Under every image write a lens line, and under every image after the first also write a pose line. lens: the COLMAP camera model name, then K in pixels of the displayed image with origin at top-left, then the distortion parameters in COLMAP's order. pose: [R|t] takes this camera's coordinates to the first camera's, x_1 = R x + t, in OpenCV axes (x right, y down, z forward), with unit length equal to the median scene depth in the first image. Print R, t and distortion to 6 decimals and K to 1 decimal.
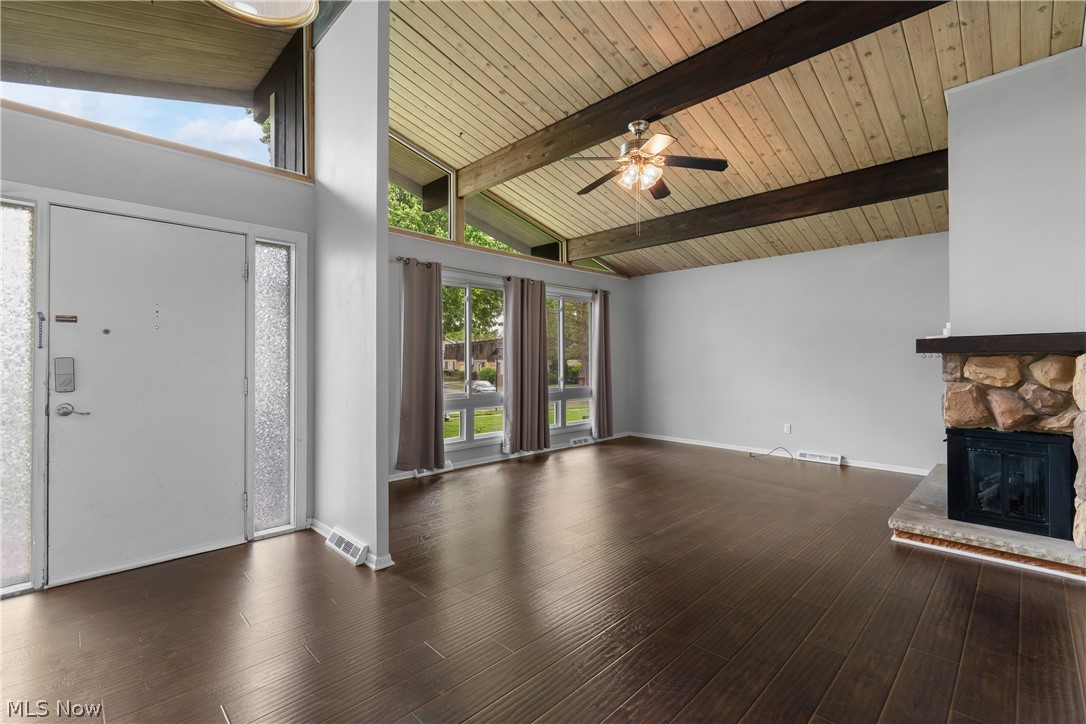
lens RADIAL K [[479.6, 0, 543.0], [0, 479.6, 362.0], [0, 0, 1]] dist [0.000722, 0.000273]
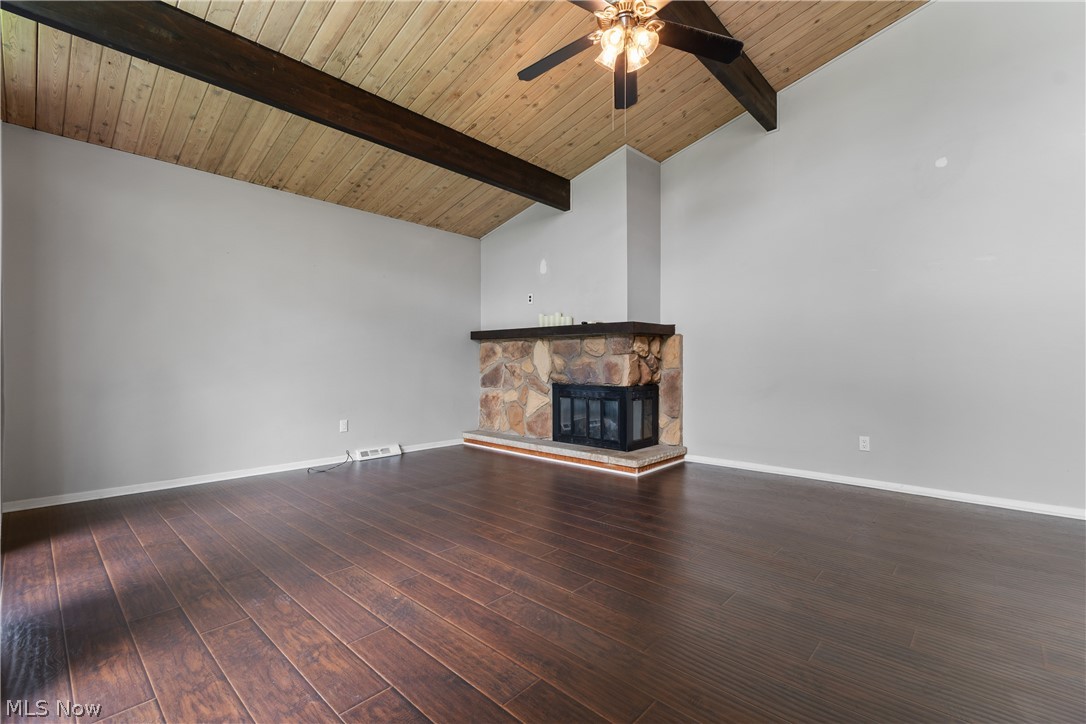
lens RADIAL K [[478.1, 0, 547.8], [0, 478.1, 350.5], [0, 0, 1]] dist [0.002392, -0.000095]
pose [[-0.037238, 0.022872, 0.999045, -0.377253], [0.000236, 0.999738, -0.022879, 0.044367], [-0.999306, -0.000616, -0.037233, 0.910995]]
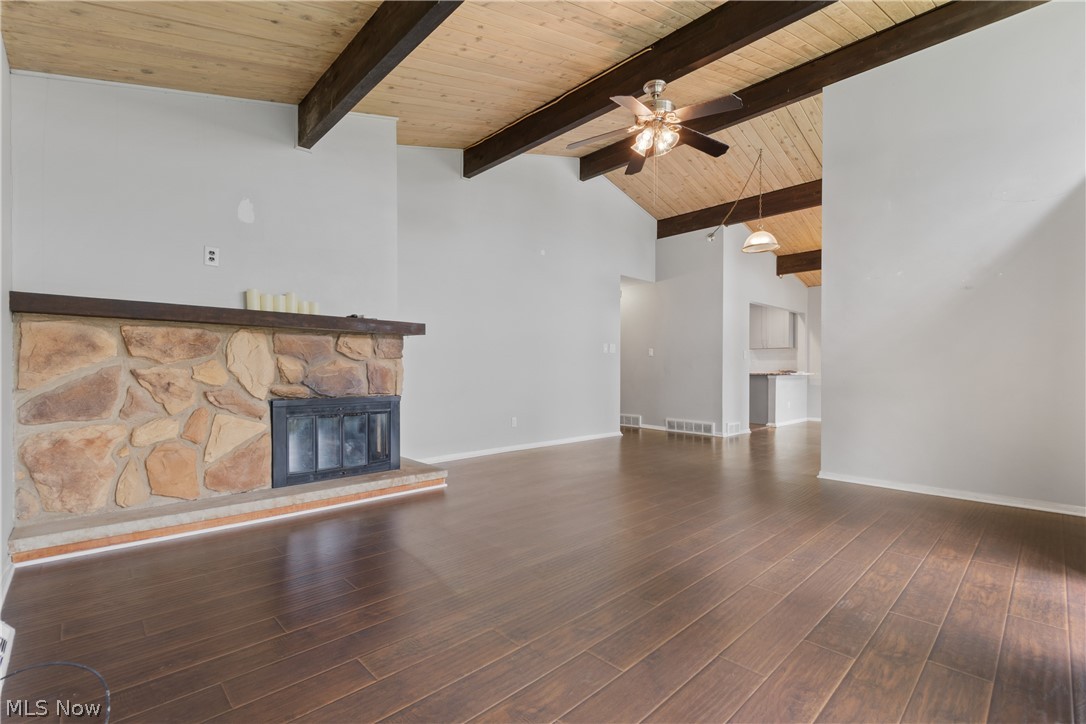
lens RADIAL K [[486.0, 0, 527.5], [0, 486.0, 363.7], [0, 0, 1]] dist [0.001935, 0.000769]
pose [[-0.999009, -0.005910, 0.044115, 0.313502], [-0.006295, 0.999943, -0.008588, 0.044942], [-0.044061, -0.008858, -0.998990, 1.566766]]
